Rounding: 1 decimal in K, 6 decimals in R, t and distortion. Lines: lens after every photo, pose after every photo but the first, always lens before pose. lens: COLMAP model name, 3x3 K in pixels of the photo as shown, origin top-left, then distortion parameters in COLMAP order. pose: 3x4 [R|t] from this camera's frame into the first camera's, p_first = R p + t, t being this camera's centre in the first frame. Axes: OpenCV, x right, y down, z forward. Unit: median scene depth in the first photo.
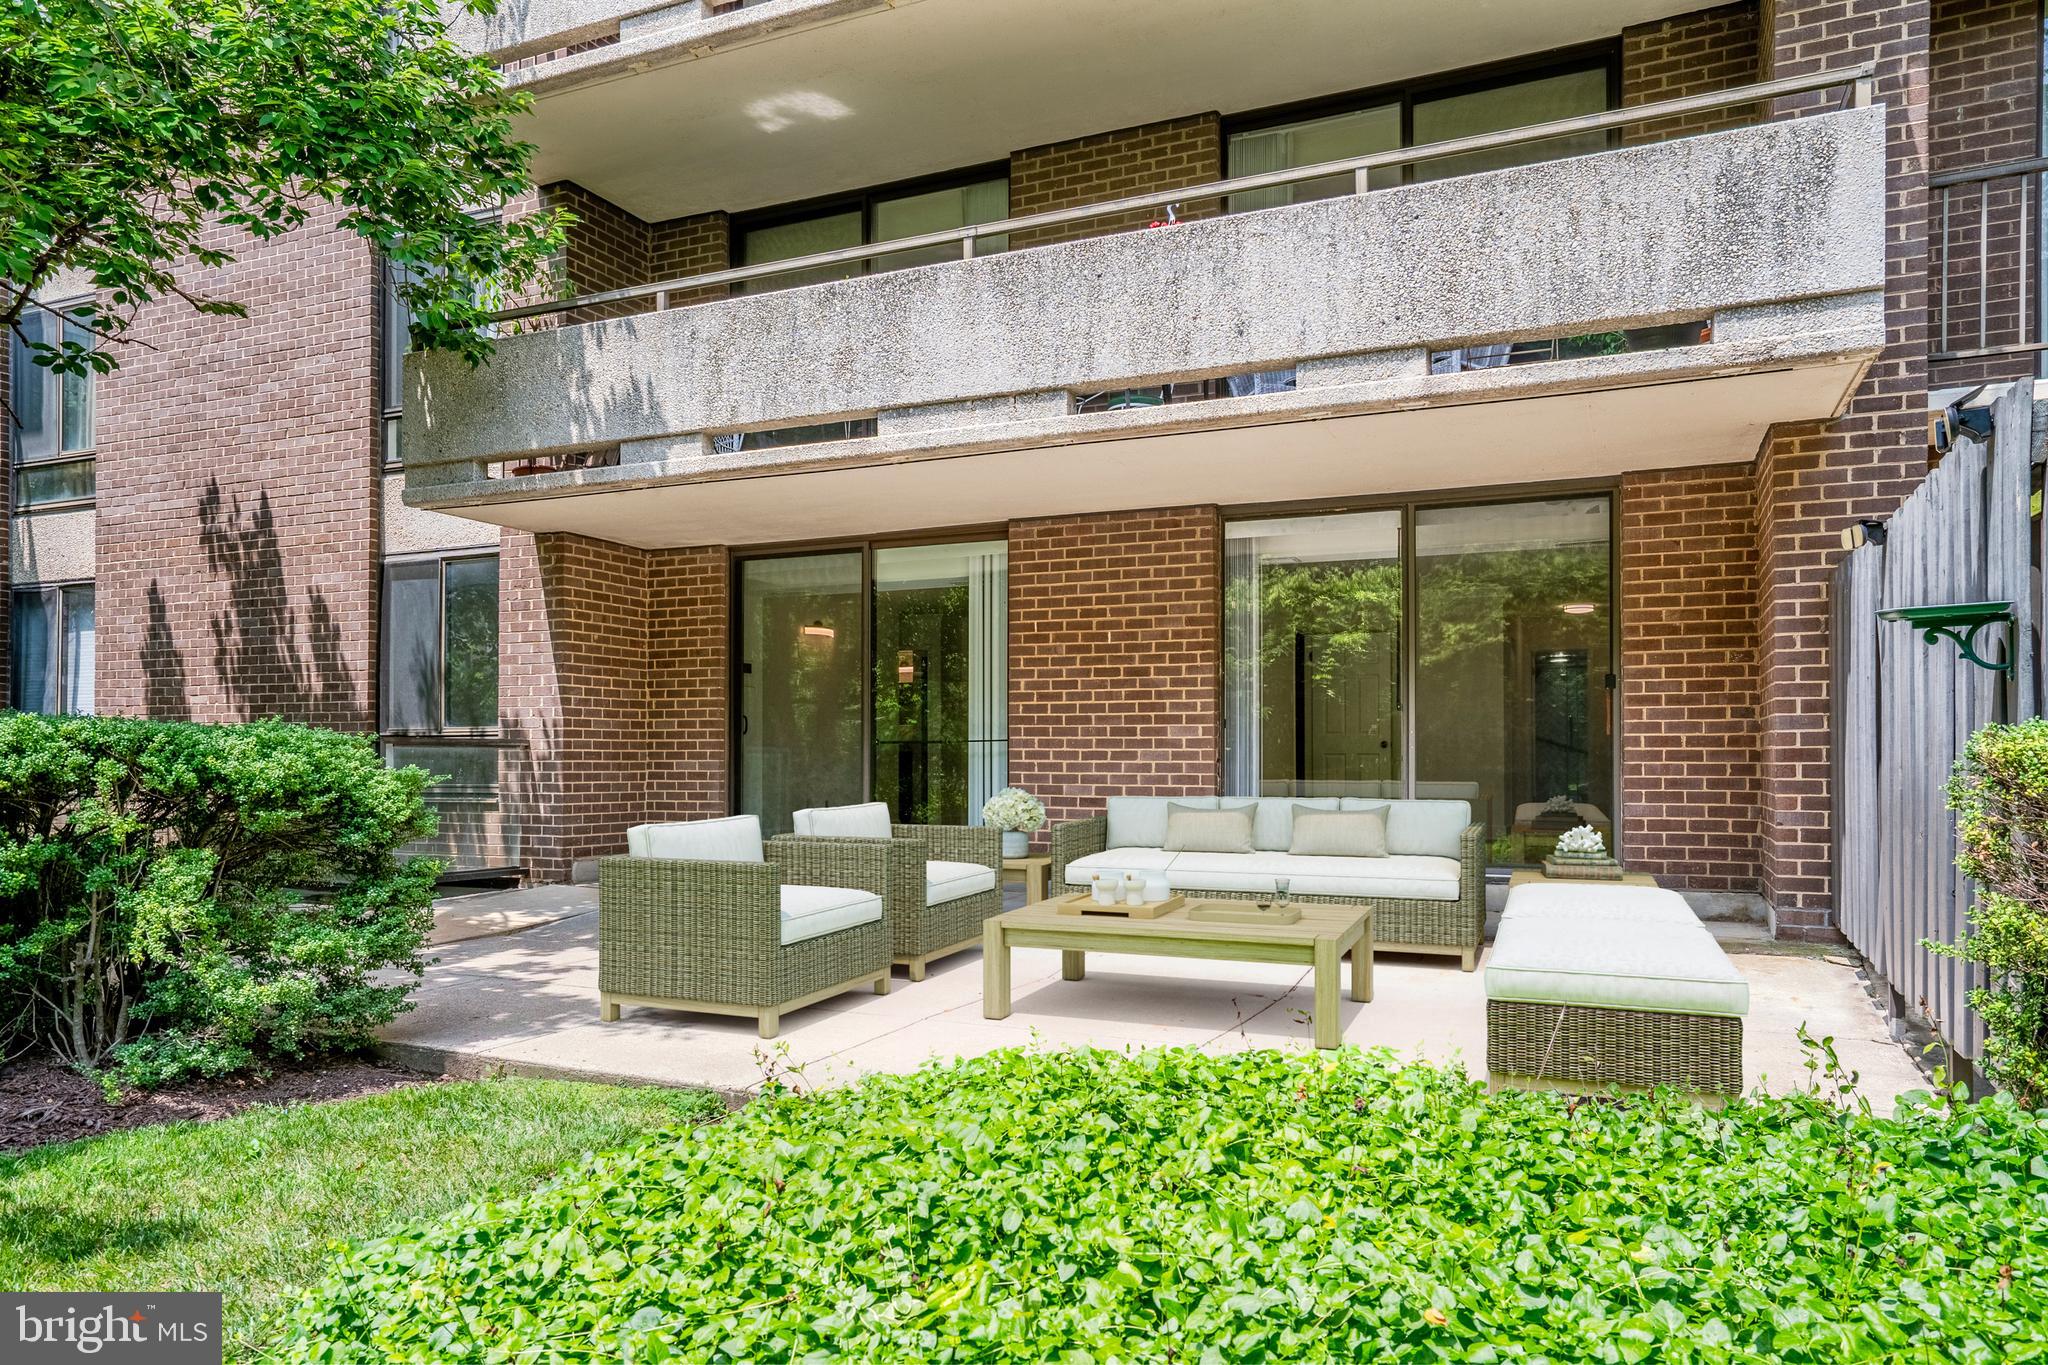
lens RADIAL K [[1251.6, 0, 1024.0], [0, 1251.6, 682.5], [0, 0, 1]] dist [-0.000772, 0.001398]
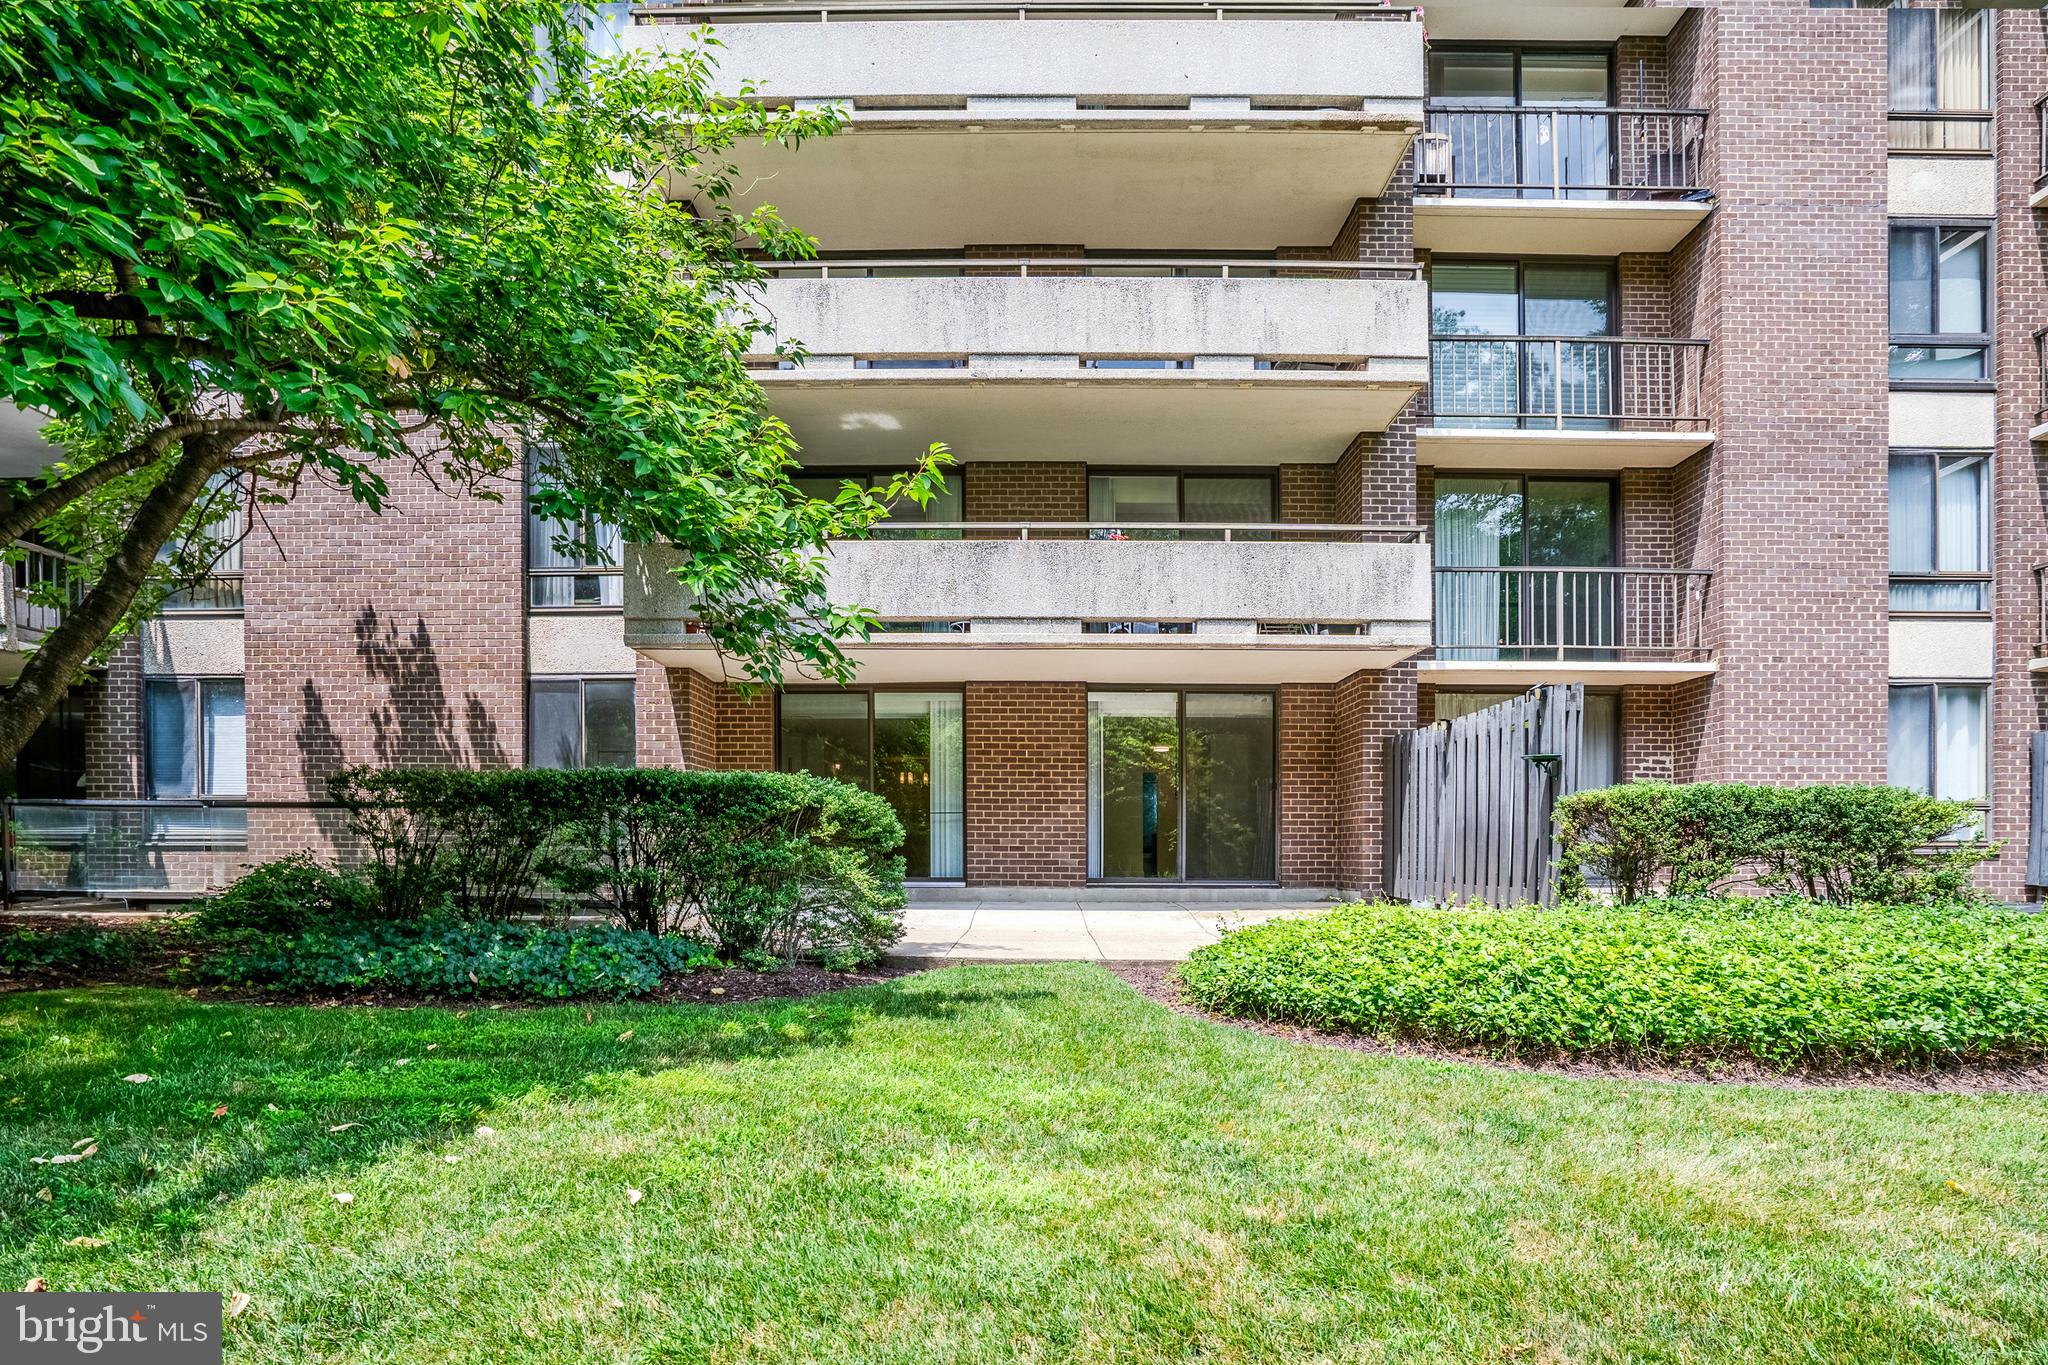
lens RADIAL K [[937.0, 0, 1031.8], [0, 937.0, 803.3], [0, 0, 1]] dist [-0.062946, 0.019136]
pose [[0.906761, 0.019991, 0.421170, -0.433076], [-0.023867, 0.999707, 0.003933, 0.025131], [-0.420968, -0.013619, 0.906973, -0.164932]]
